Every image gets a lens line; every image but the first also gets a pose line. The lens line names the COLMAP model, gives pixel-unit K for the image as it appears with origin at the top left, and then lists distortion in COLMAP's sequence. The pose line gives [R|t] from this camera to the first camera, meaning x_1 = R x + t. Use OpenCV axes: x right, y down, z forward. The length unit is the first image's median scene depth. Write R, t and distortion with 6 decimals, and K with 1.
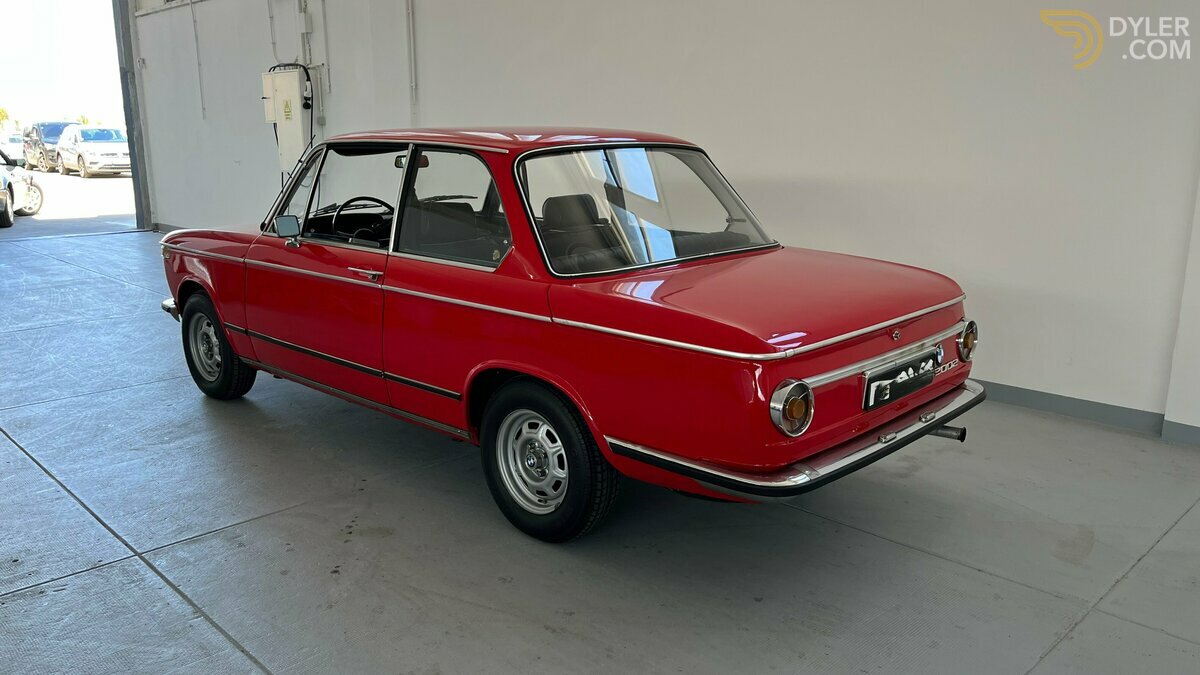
lens RADIAL K [[914.6, 0, 600.0], [0, 914.6, 337.5], [0, 0, 1]] dist [0.016684, -0.004114]
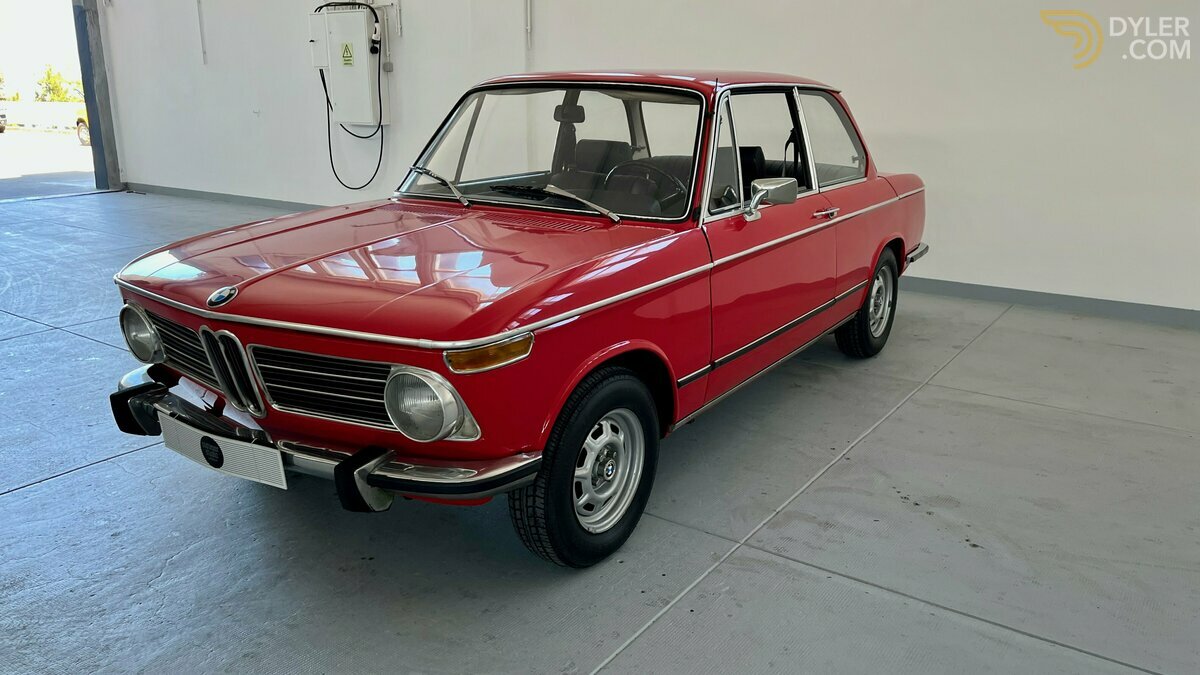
lens RADIAL K [[917.3, 0, 600.0], [0, 917.3, 337.5], [0, 0, 1]] dist [0.008309, -0.007770]
pose [[0.985225, -0.039604, 0.166625, -0.259423], [0.031705, 0.998256, 0.049802, -0.005204], [-0.168306, -0.043784, 0.984762, 0.048280]]
